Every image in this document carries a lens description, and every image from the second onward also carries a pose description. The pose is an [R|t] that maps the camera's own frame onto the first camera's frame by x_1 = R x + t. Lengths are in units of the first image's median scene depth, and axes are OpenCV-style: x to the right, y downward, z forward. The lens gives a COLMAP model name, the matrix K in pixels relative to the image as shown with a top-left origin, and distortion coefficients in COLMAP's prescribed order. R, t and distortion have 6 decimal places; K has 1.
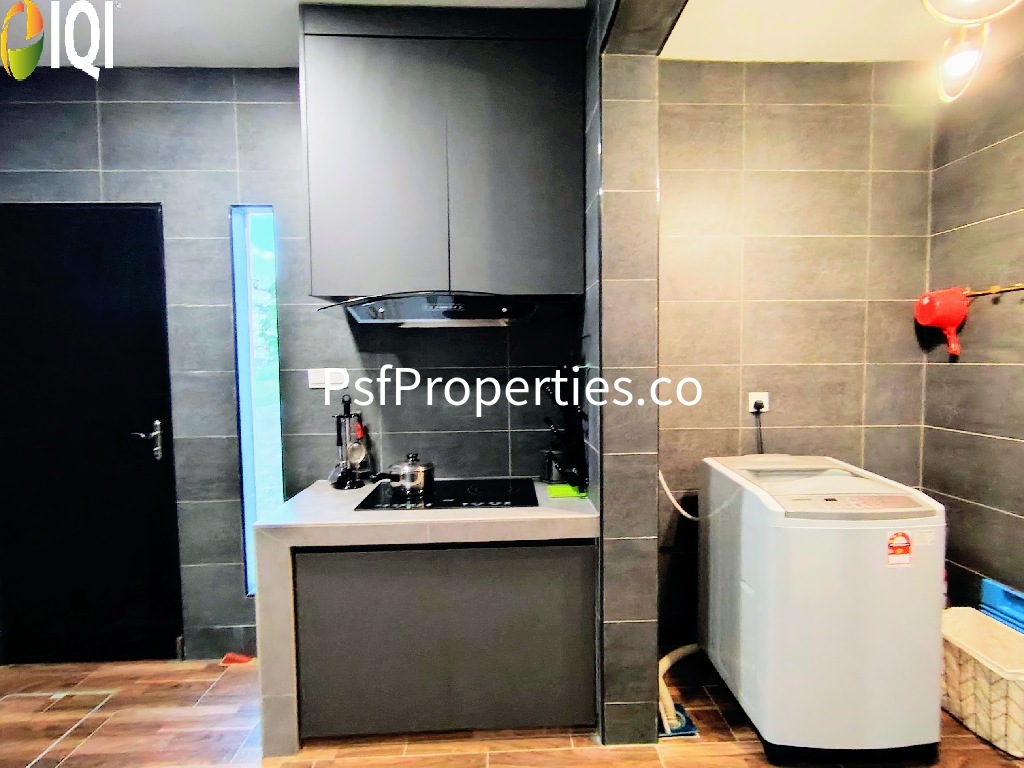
lens RADIAL K [[483.8, 0, 513.9], [0, 483.8, 385.0], [0, 0, 1]] dist [-0.000588, -0.000406]
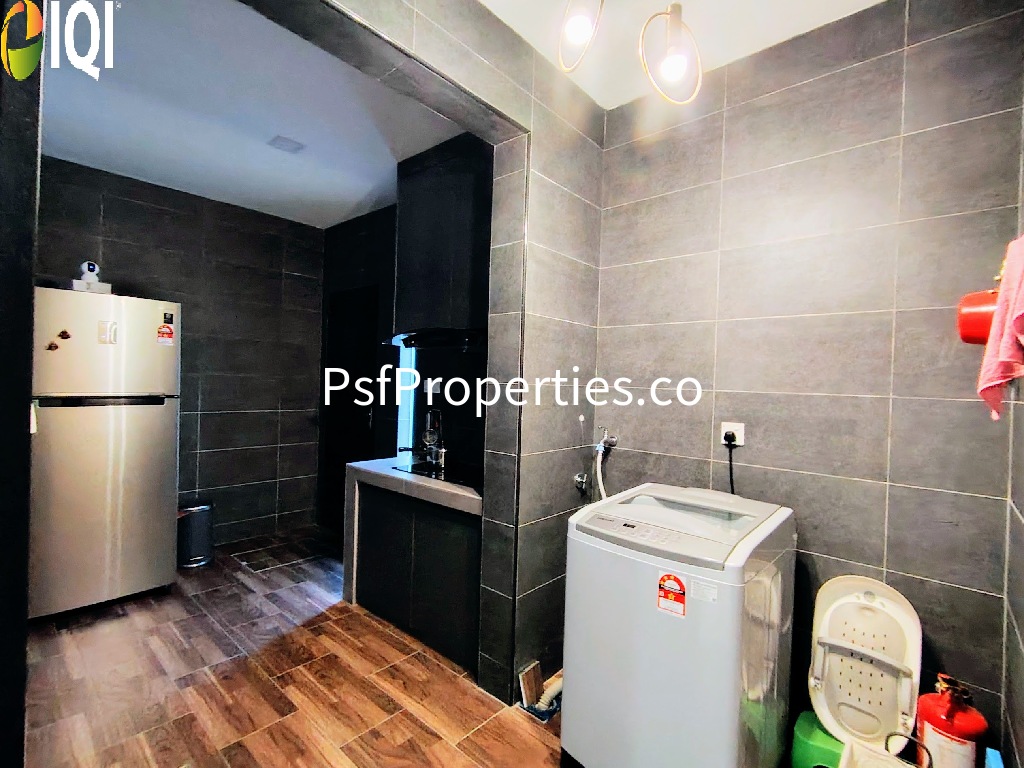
lens RADIAL K [[483.8, 0, 512.5], [0, 483.8, 382.9], [0, 0, 1]] dist [-0.000588, -0.000406]
pose [[0.720620, 0.034527, -0.692470, 0.825228], [-0.073351, 0.996951, -0.026623, -0.003841], [0.689440, 0.069979, 0.720955, 0.085448]]
